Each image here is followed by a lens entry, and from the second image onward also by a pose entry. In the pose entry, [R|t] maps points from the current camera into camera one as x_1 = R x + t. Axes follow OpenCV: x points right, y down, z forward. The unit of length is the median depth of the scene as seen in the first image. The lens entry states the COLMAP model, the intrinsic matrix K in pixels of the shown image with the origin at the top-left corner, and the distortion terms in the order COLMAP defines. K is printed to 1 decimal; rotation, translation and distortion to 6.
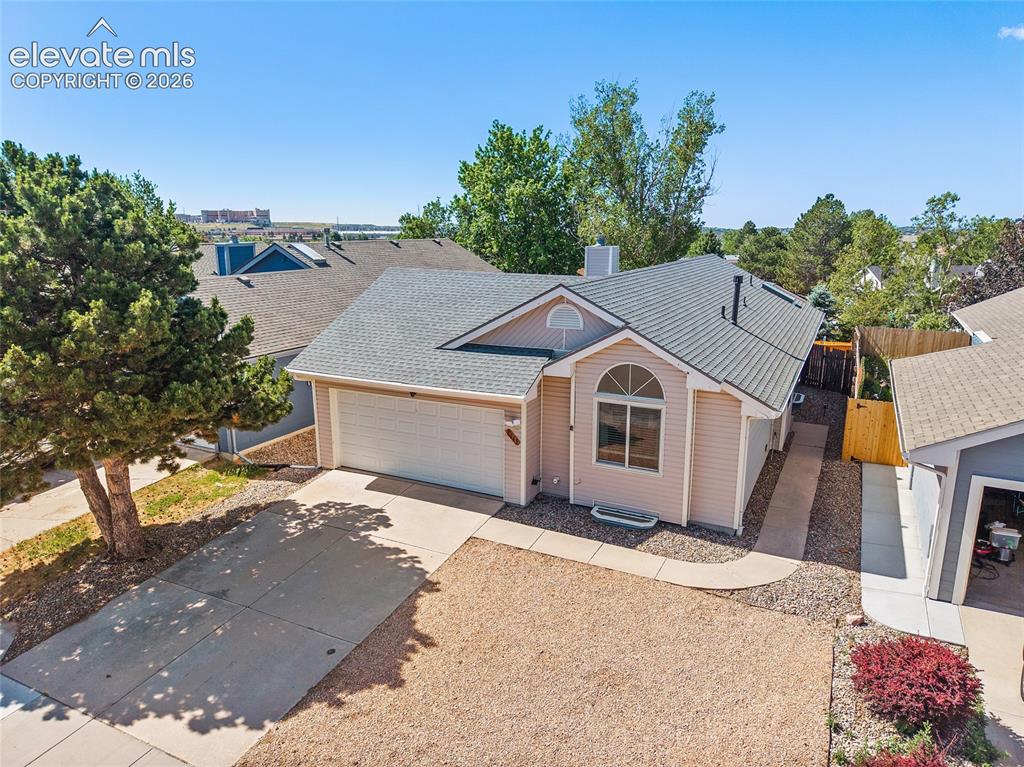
lens RADIAL K [[688.1, 0, 512.0], [0, 688.1, 383.5], [0, 0, 1]] dist [0.000857, 0.000731]
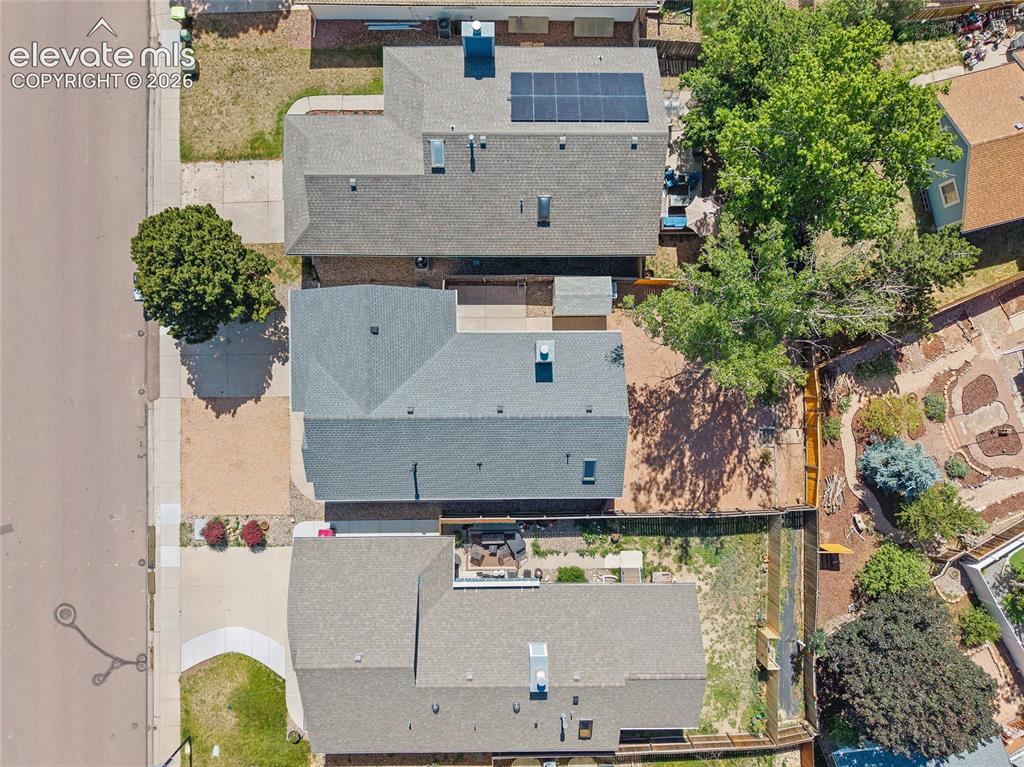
lens RADIAL K [[688.6, 0, 512.0], [0, 688.6, 383.5], [0, 0, 1]] dist [0.008983, -0.003995]
pose [[0.449482, 0.893276, 0.004796, 0.280383], [-0.213955, 0.102443, 0.971457, -2.626307], [0.867288, -0.437679, 0.237167, 1.111890]]
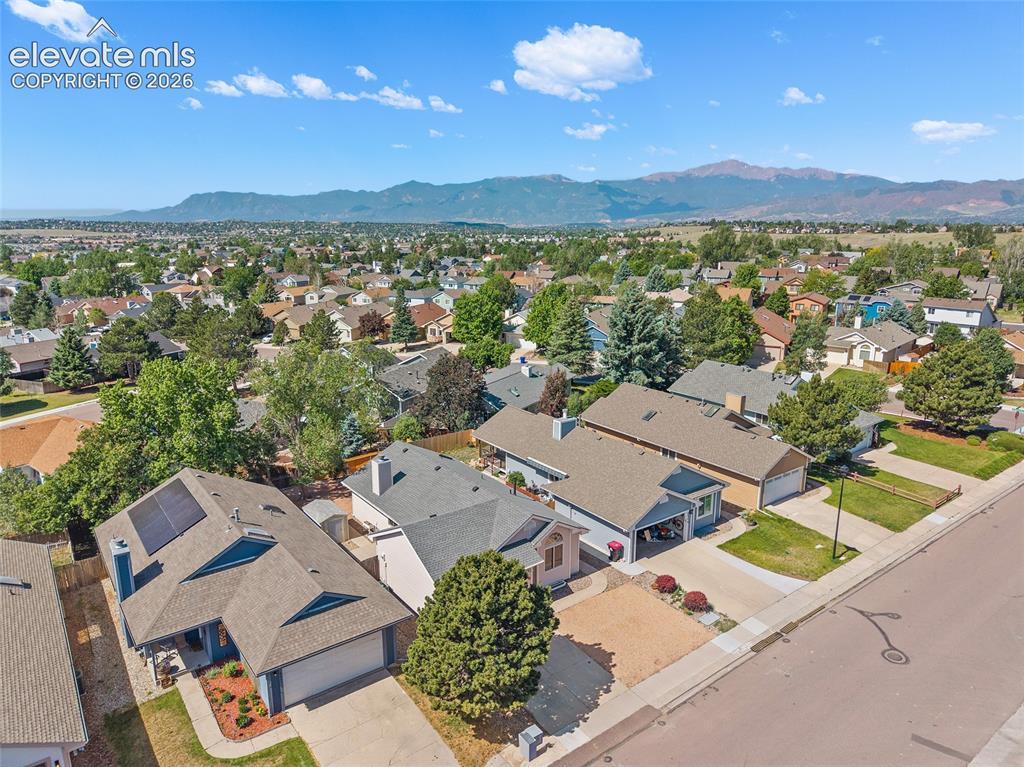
lens RADIAL K [[688.1, 0, 512.0], [0, 688.1, 383.5], [0, 0, 1]] dist [0.027180, -0.047023]
pose [[0.447067, -0.213967, 0.868533, -2.176657], [0.201324, 0.970126, 0.135366, -1.016935], [-0.871550, 0.114339, 0.476788, -0.265886]]
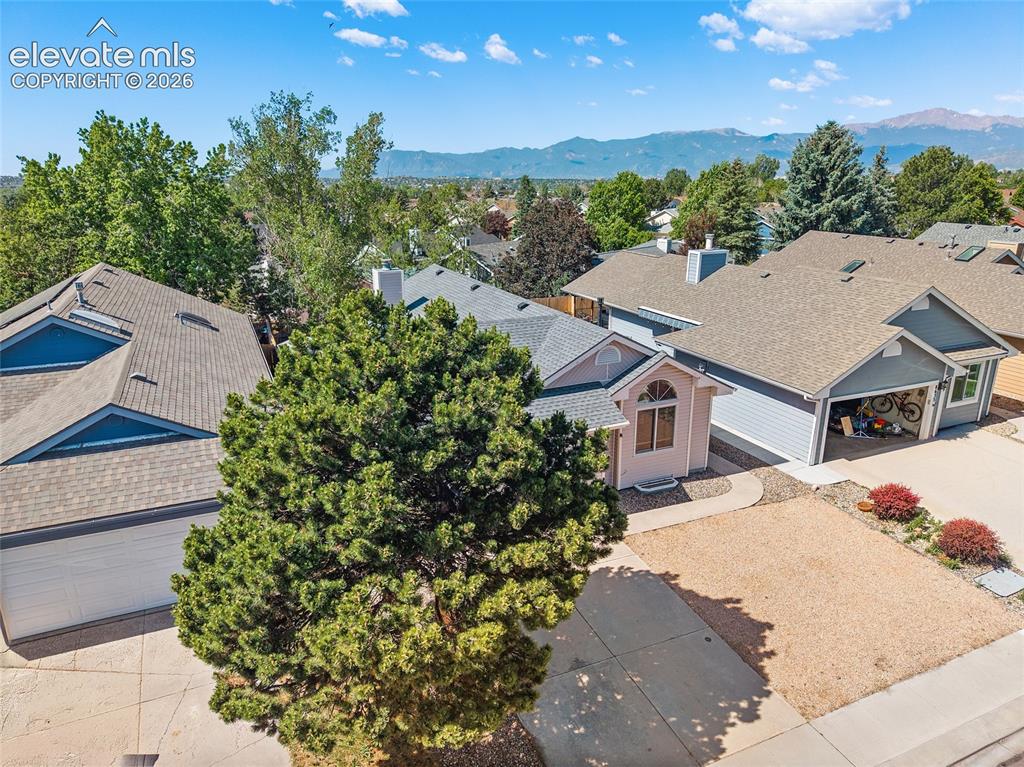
lens RADIAL K [[688.6, 0, 512.0], [0, 688.6, 383.5], [0, 0, 1]] dist [0.008983, -0.003995]
pose [[0.636605, -0.226885, 0.737060, -1.045320], [0.174342, 0.973341, 0.149038, -0.278513], [-0.751225, 0.033623, 0.659190, 0.281173]]
